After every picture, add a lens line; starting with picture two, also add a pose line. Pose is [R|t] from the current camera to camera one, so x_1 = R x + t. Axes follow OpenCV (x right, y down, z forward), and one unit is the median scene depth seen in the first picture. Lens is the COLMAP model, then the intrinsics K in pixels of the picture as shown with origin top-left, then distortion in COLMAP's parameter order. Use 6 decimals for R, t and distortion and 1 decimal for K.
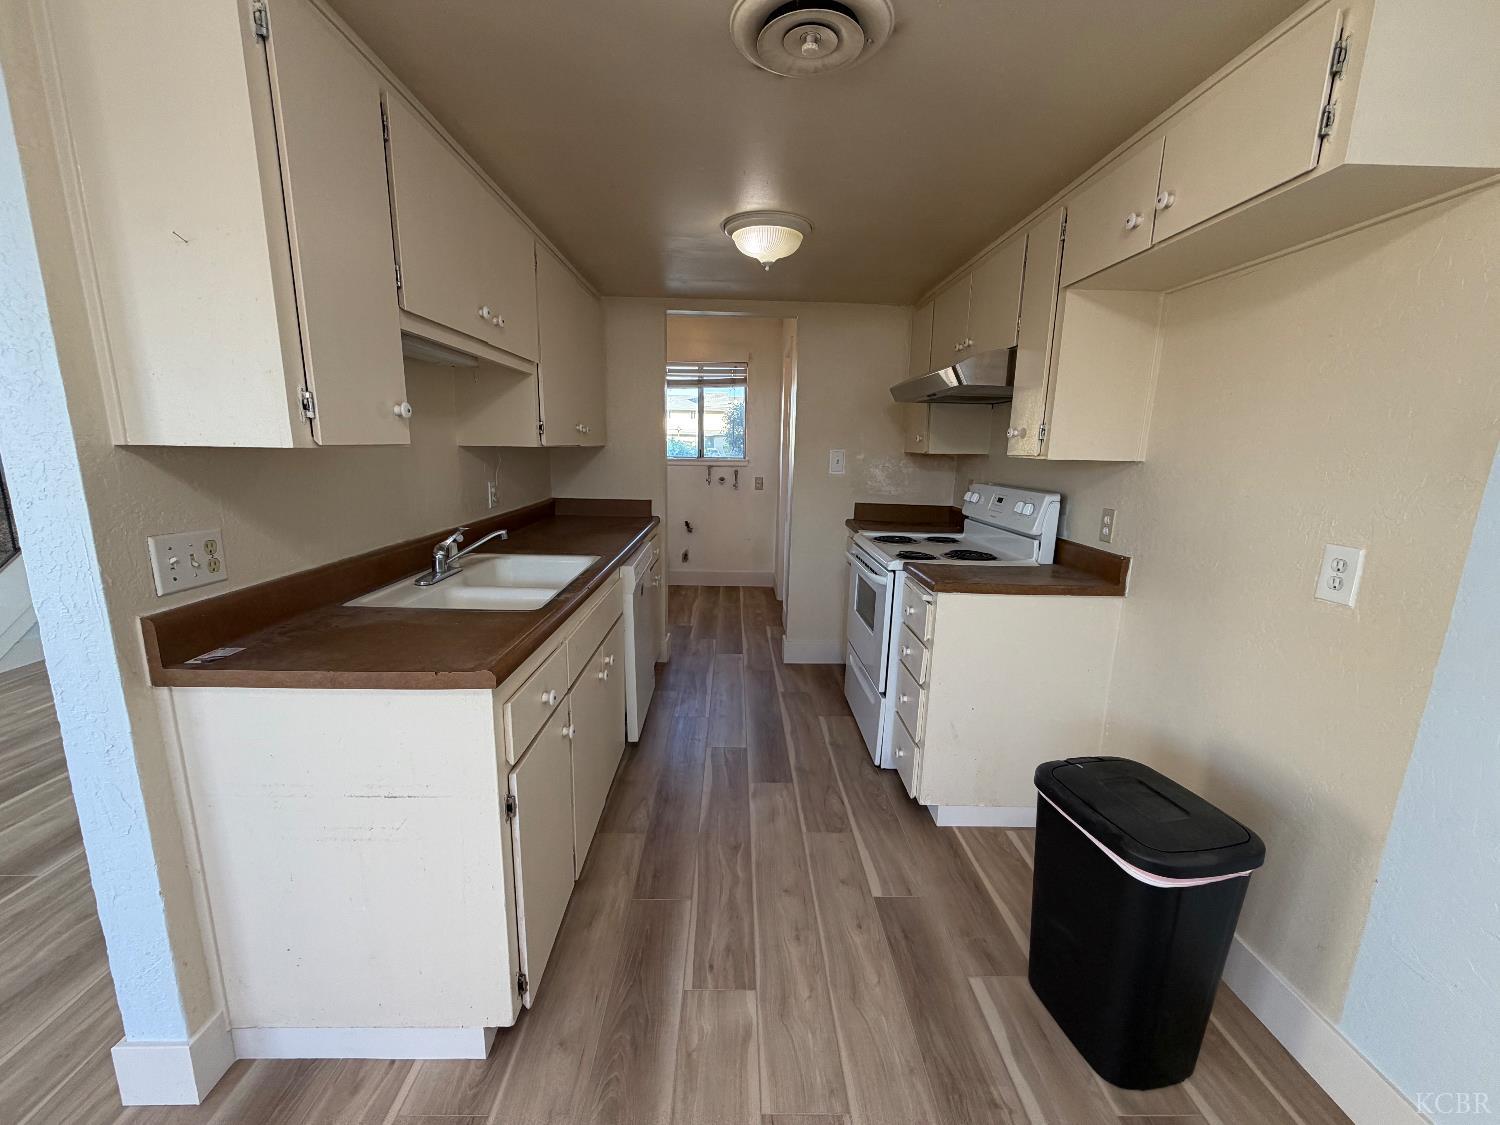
lens RADIAL K [[592.3, 0, 746.7], [0, 592.3, 562.2], [0, 0, 1]] dist [0.001004, -0.001026]
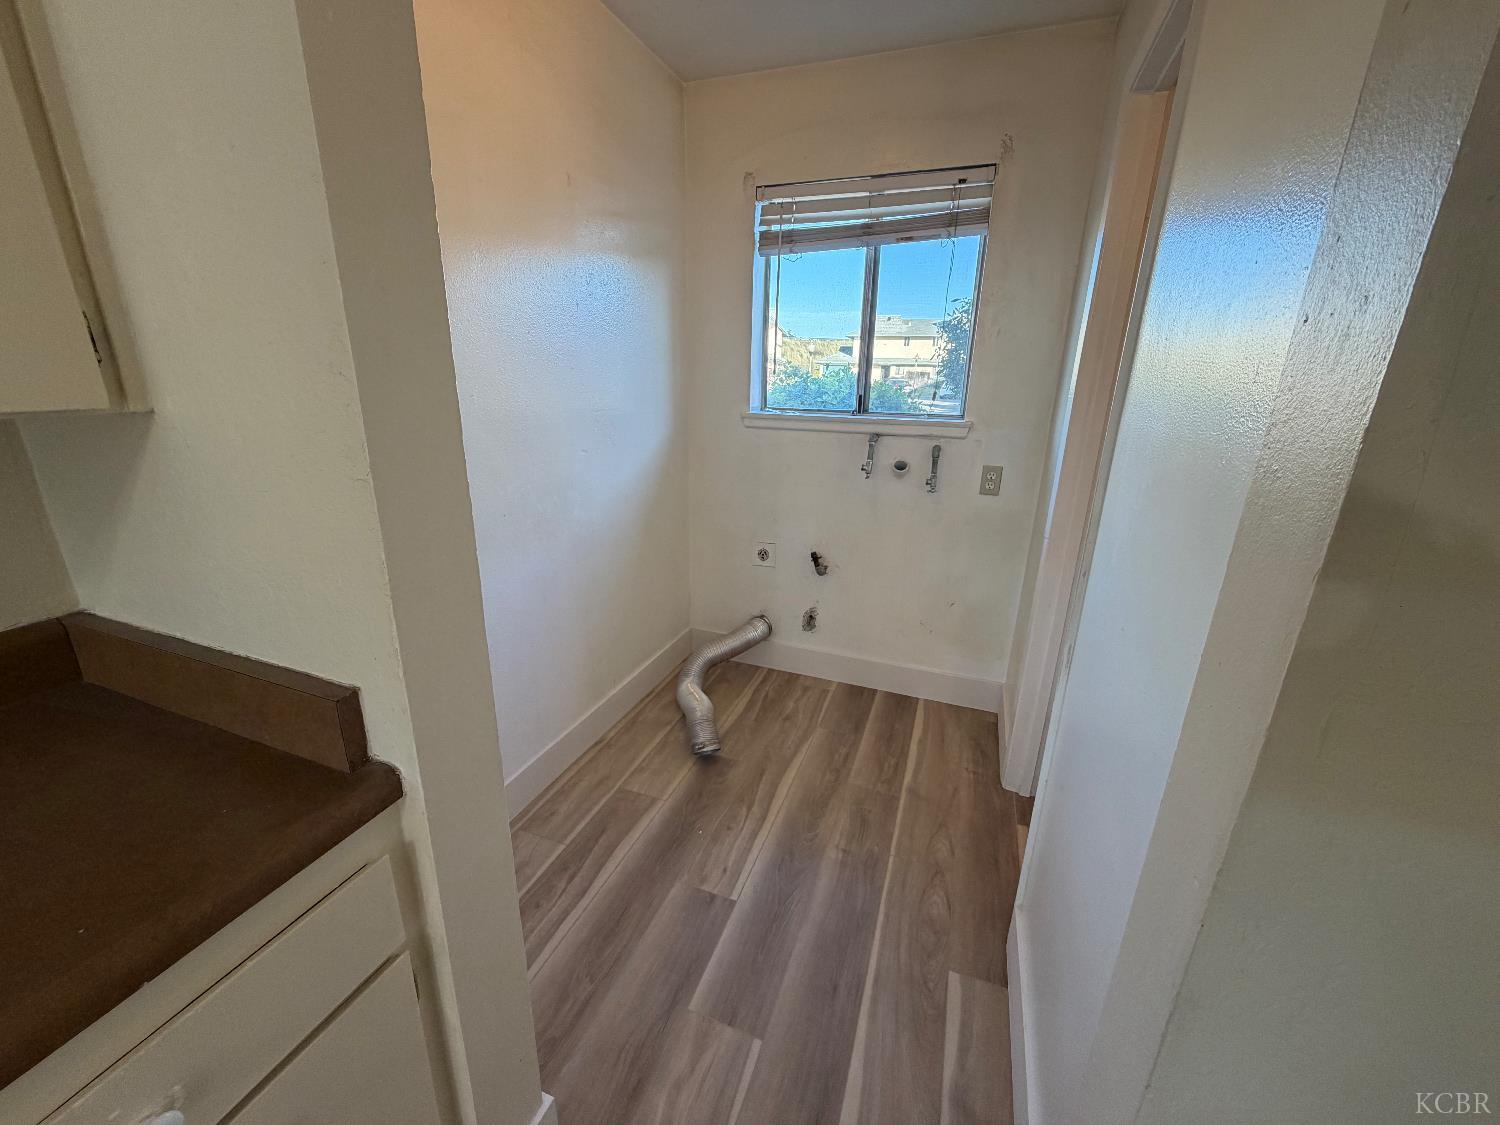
lens RADIAL K [[592.3, 0, 752.5], [0, 592.3, 562.5], [0, 0, 1]] dist [0.001004, -0.001026]
pose [[0.930228, 0.115782, -0.348239, 0.016592], [-0.076417, 0.989238, 0.124774, -0.116726], [0.358937, -0.089457, 0.929065, 0.555832]]
